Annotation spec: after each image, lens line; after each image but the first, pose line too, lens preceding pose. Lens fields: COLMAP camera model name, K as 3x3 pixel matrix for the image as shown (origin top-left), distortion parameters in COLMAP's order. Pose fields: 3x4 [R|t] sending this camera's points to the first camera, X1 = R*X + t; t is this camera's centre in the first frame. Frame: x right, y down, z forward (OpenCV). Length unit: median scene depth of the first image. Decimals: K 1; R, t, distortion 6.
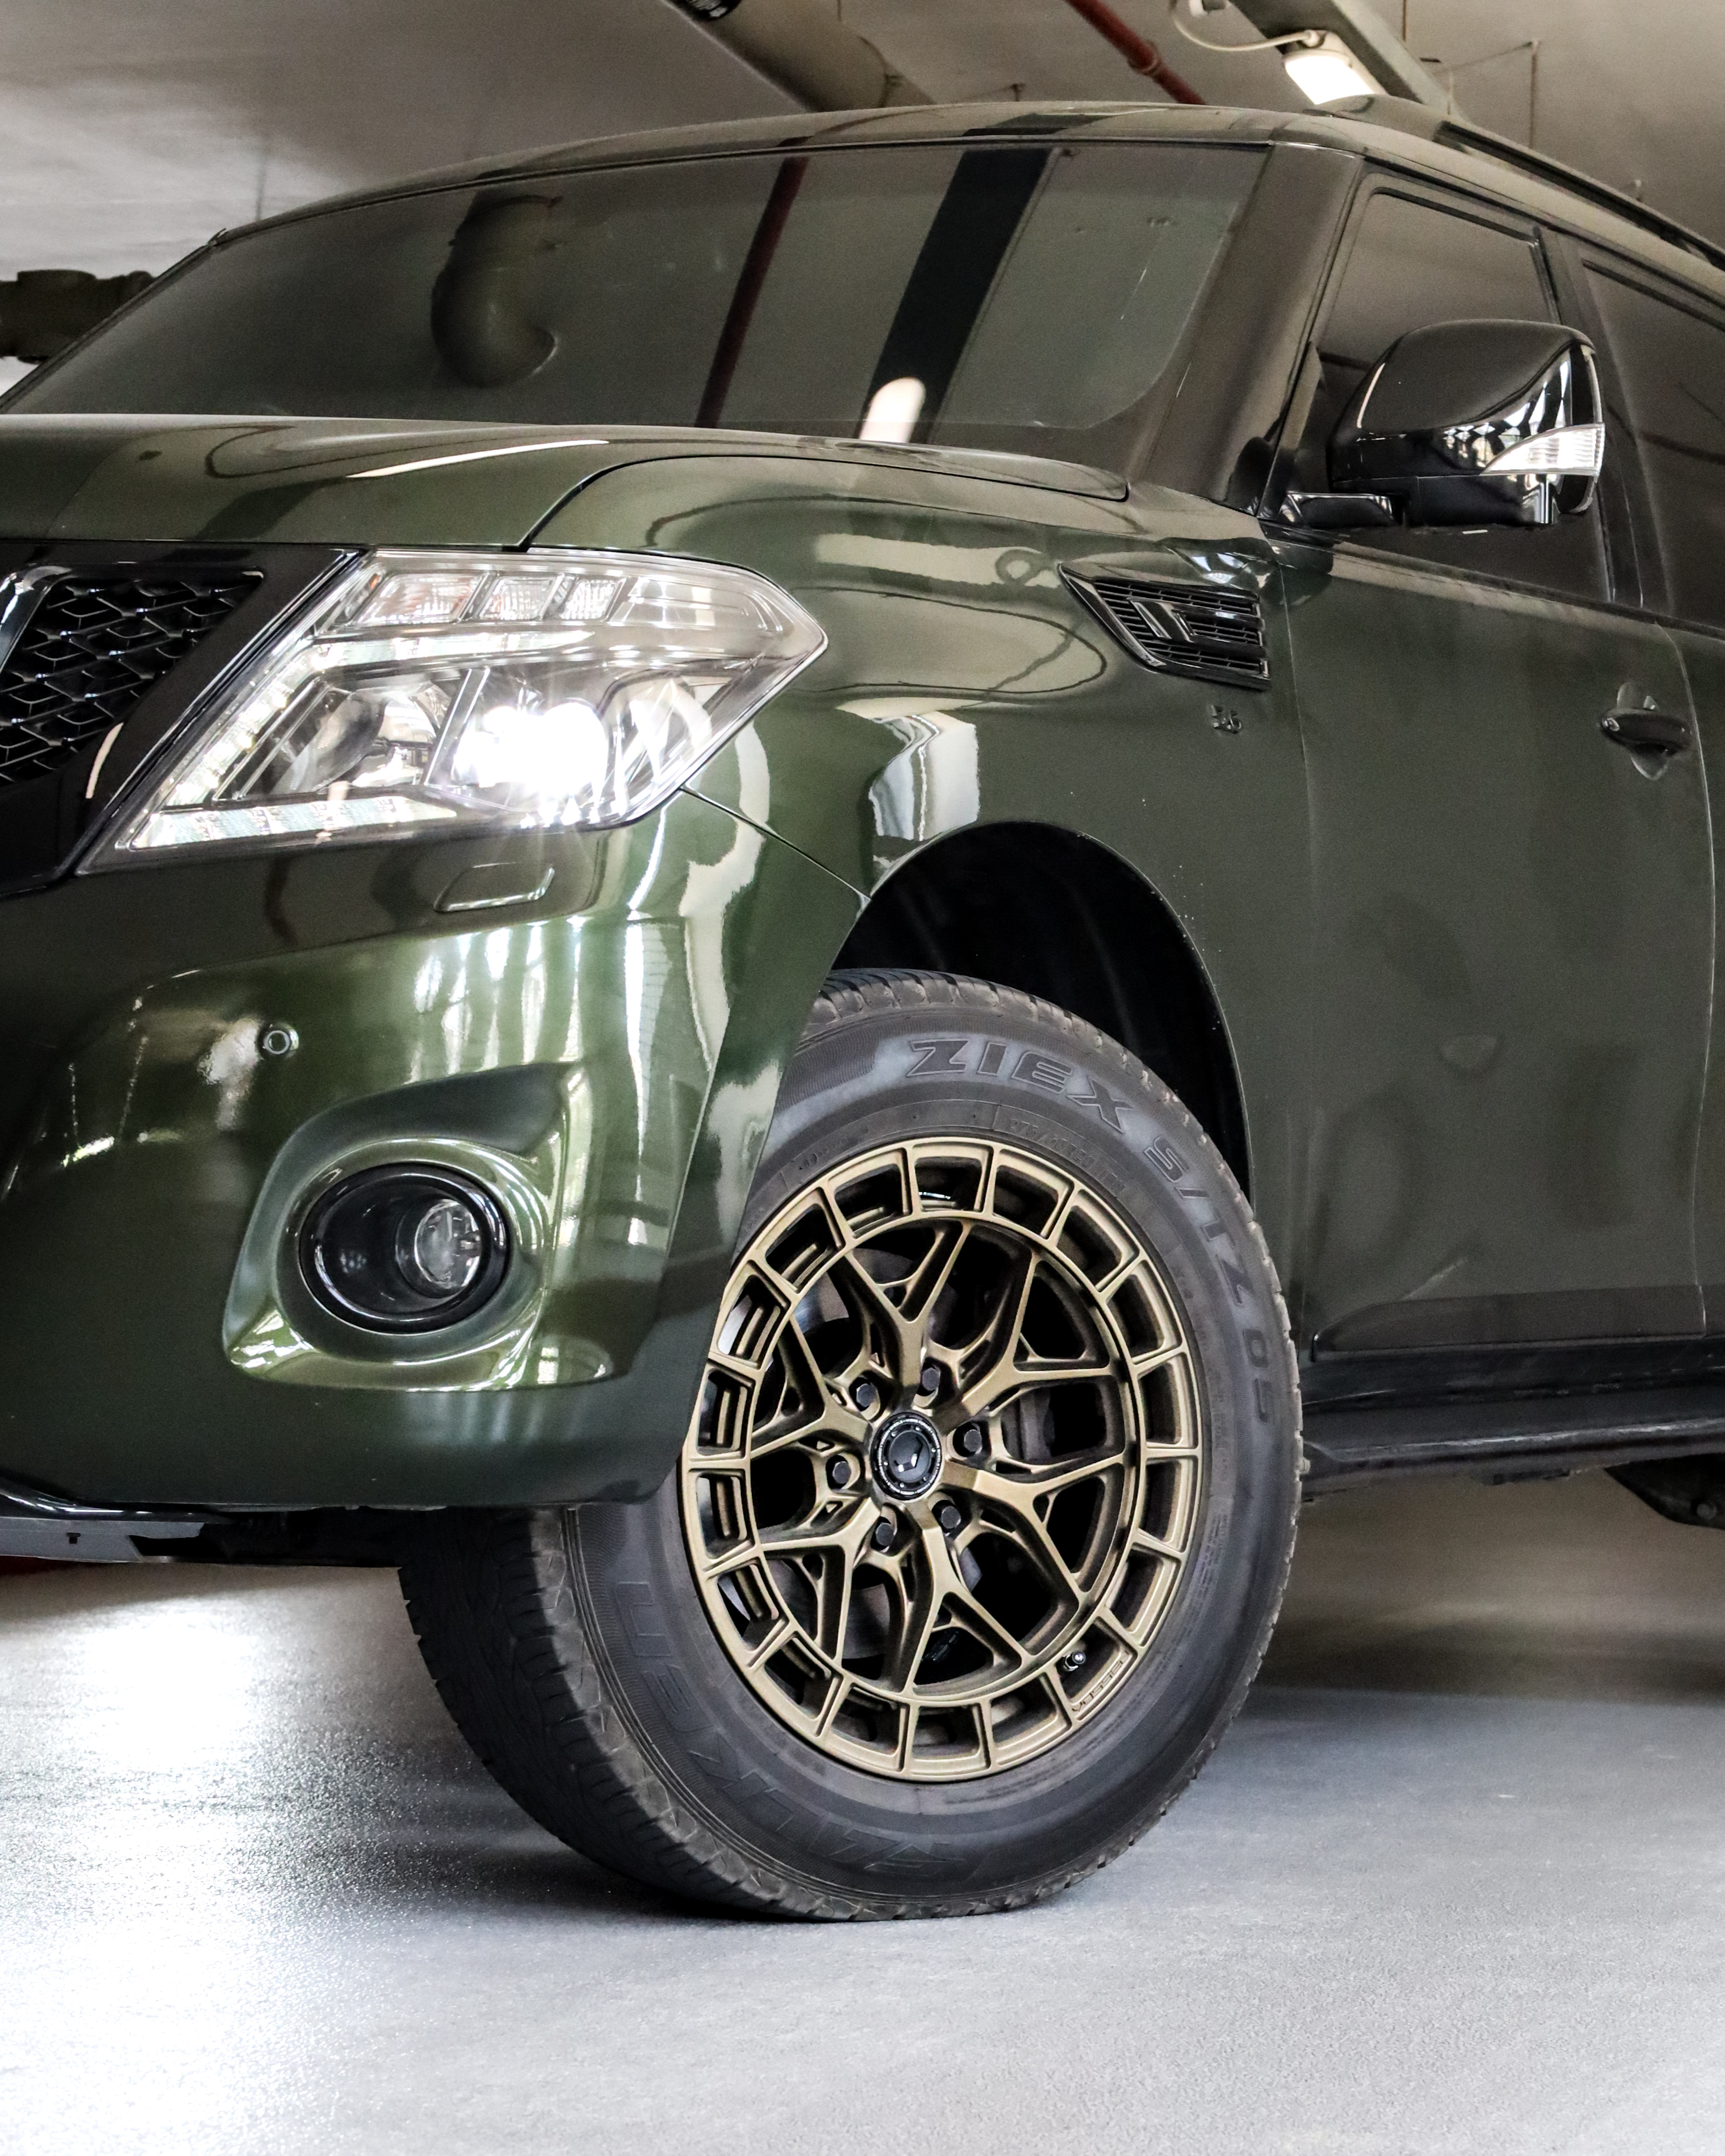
lens RADIAL K [[5120.0, 0, 862.5], [0, 5120.0, 1078.0], [0, 0, 1]] dist [-0.557713, 7.914819]
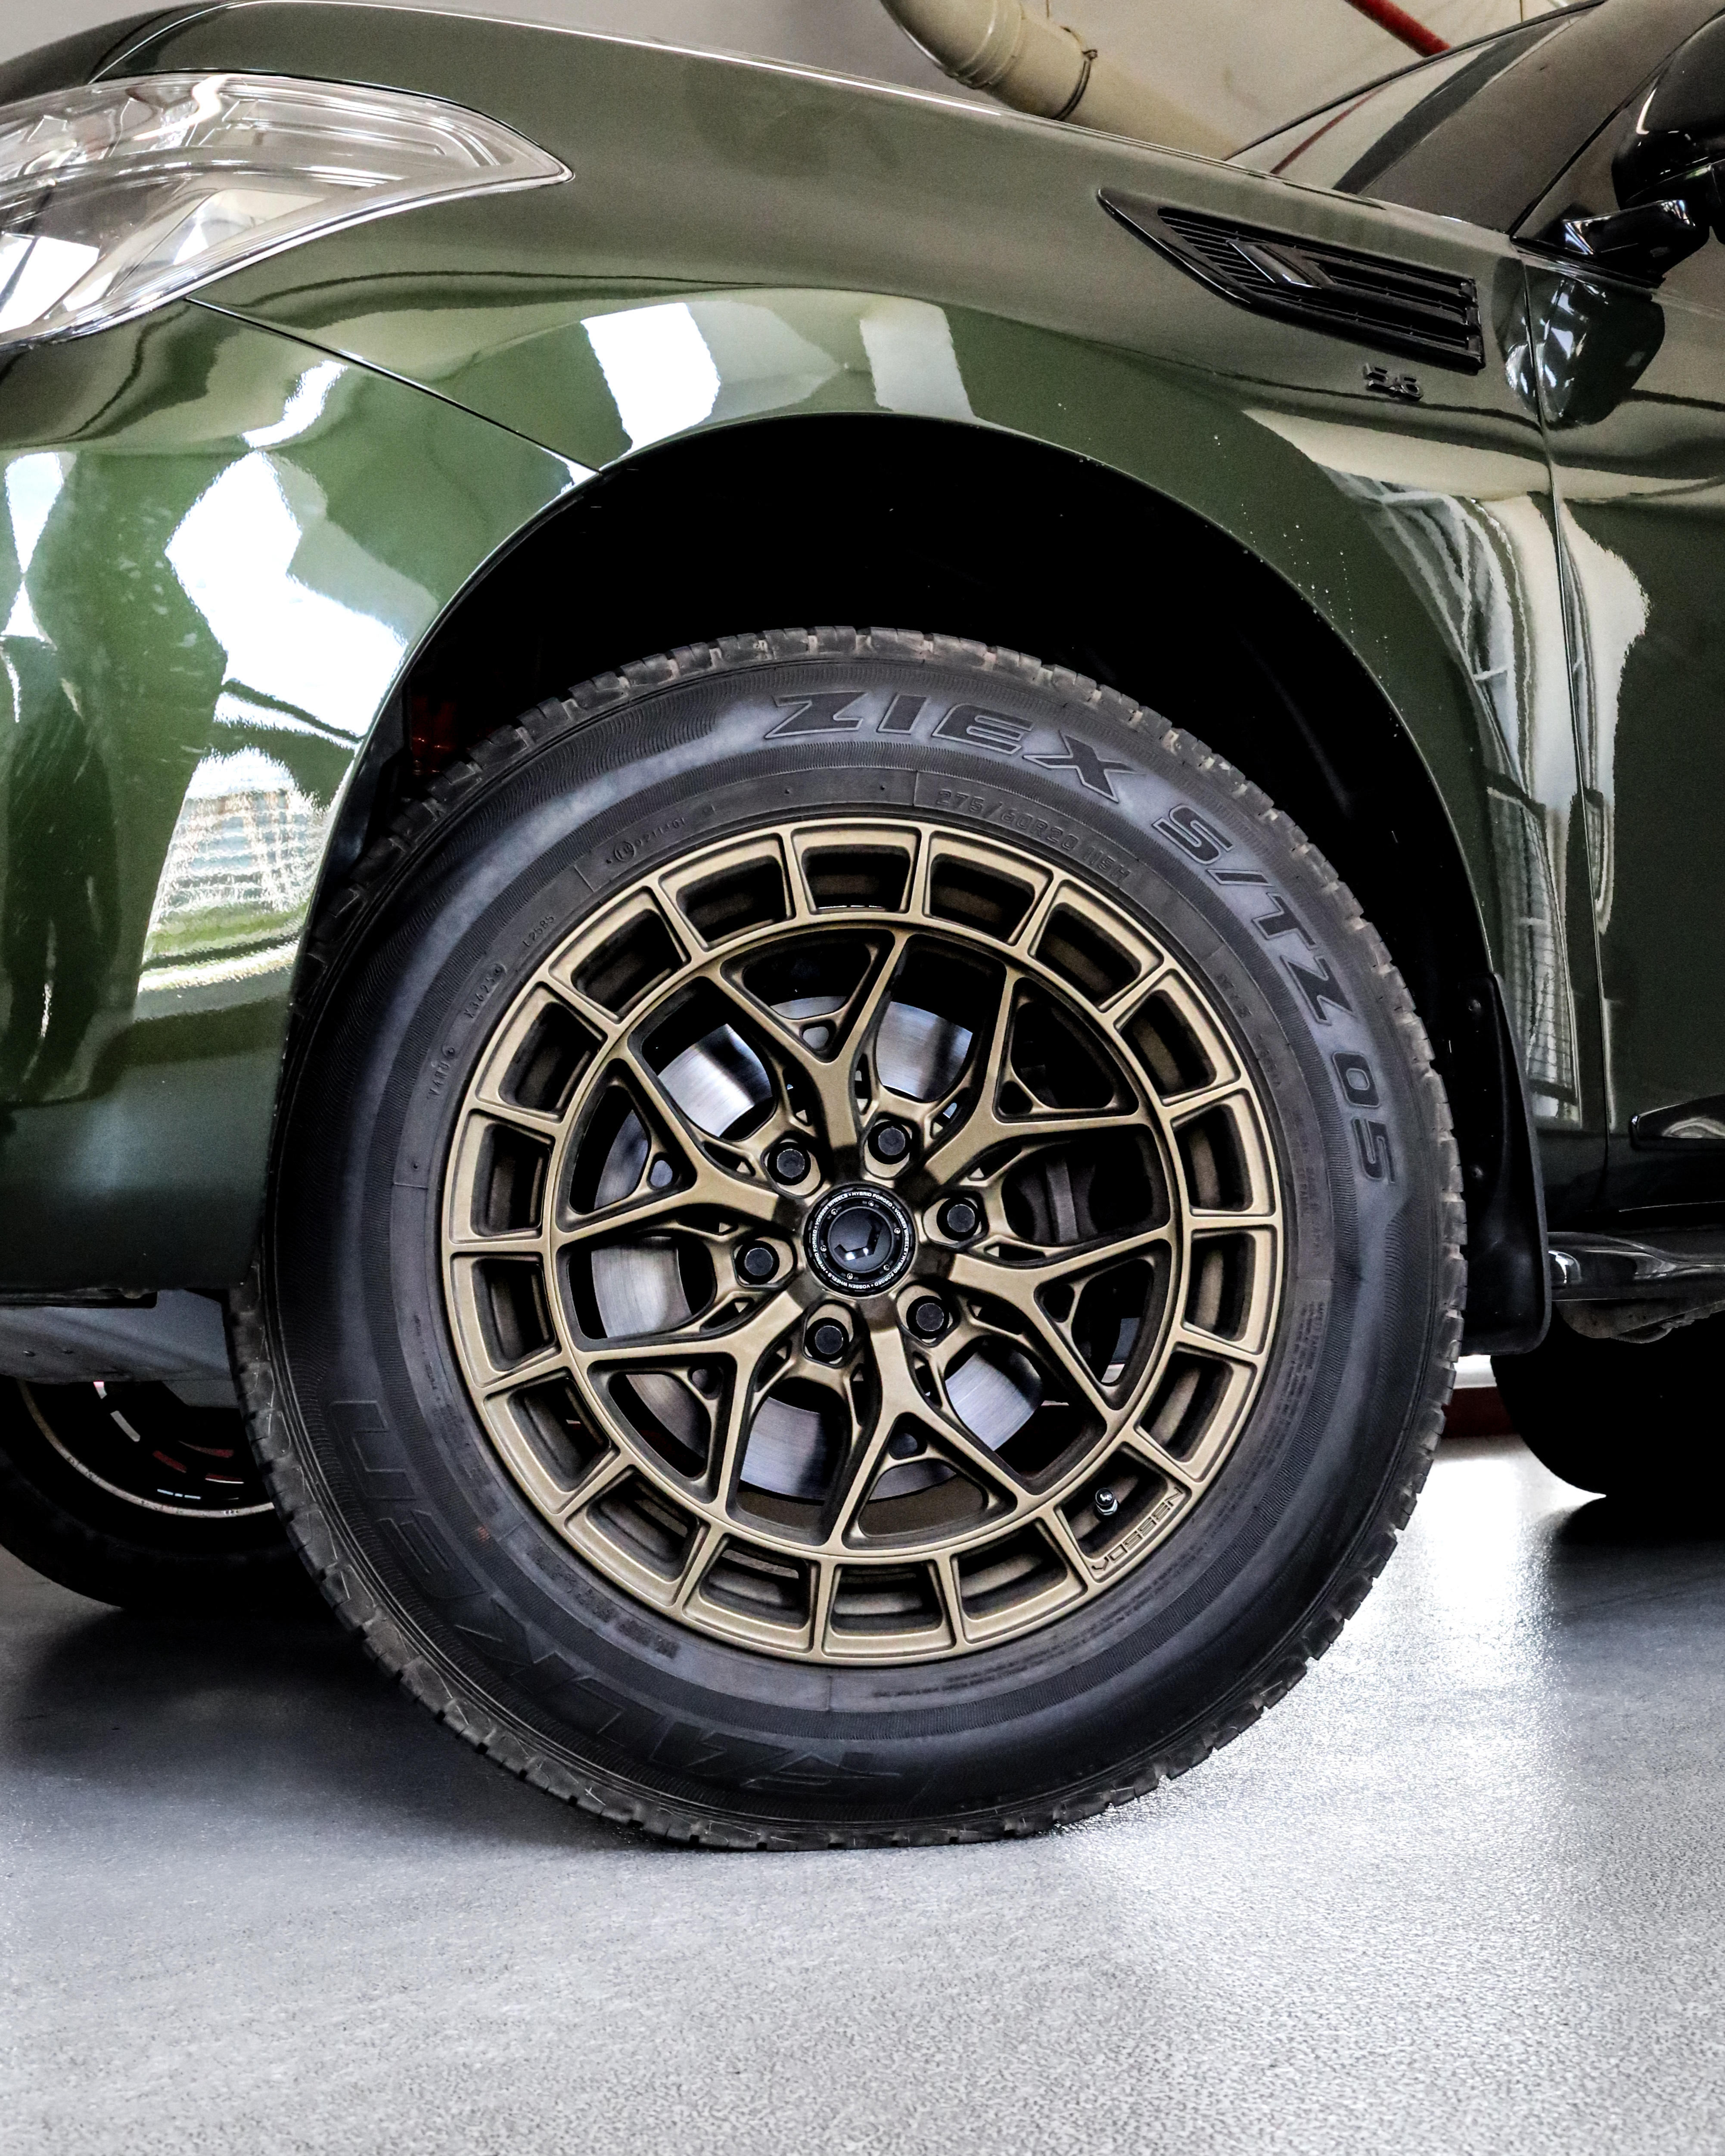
lens RADIAL K [[2125.5, 0, 857.9], [0, 2125.5, 1202.6], [0, 0, 1]] dist [-0.009477, -0.001448]
pose [[0.876224, -0.074095, -0.476173, 0.165323], [0.060456, 0.997204, -0.043922, 0.082945], [0.478096, 0.009698, 0.878254, 0.713739]]
